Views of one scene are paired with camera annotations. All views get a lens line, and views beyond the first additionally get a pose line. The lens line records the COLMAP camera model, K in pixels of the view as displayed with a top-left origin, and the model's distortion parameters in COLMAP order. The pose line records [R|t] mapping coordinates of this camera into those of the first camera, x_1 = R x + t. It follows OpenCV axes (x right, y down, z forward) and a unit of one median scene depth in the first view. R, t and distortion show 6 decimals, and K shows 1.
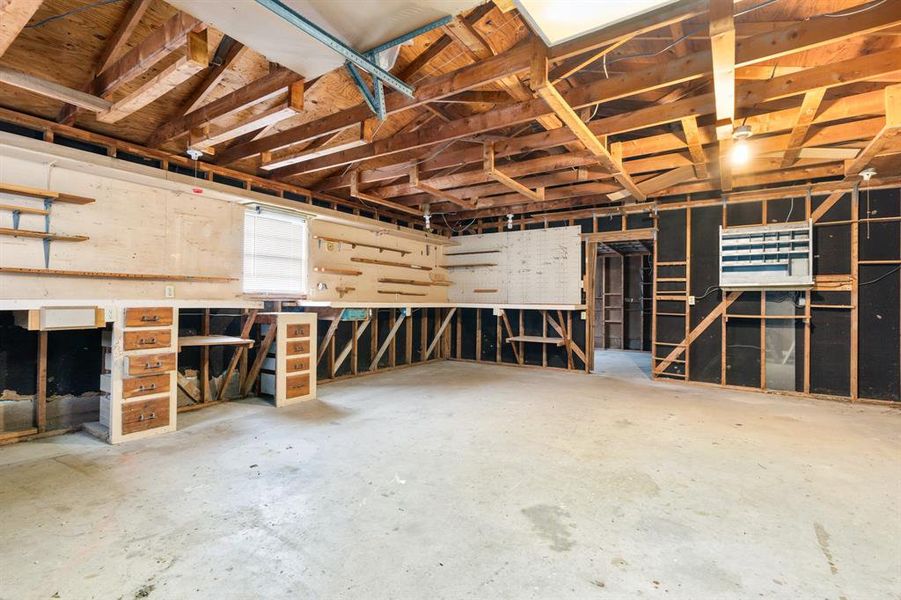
lens RADIAL K [[420.0, 0, 451.2], [0, 420.0, 298.9], [0, 0, 1]] dist [-0.003136, -0.000307]
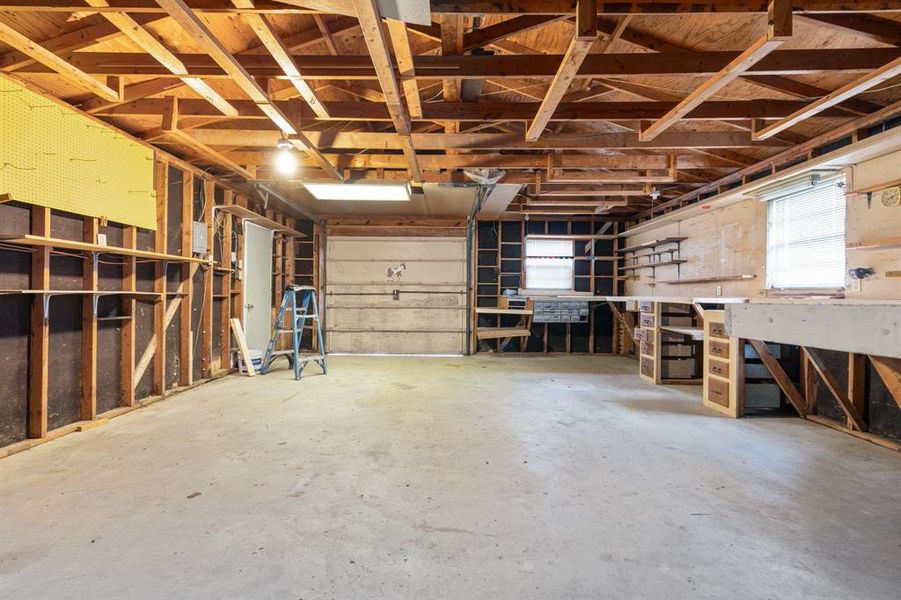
lens RADIAL K [[420.0, 0, 450.5], [0, 420.0, 298.5], [0, 0, 1]] dist [-0.003136, -0.000307]
pose [[-0.832567, -0.014096, -0.553745, 0.732609], [-0.014500, 0.999888, -0.003652, 0.023926], [0.553735, 0.004989, -0.832678, 1.718324]]
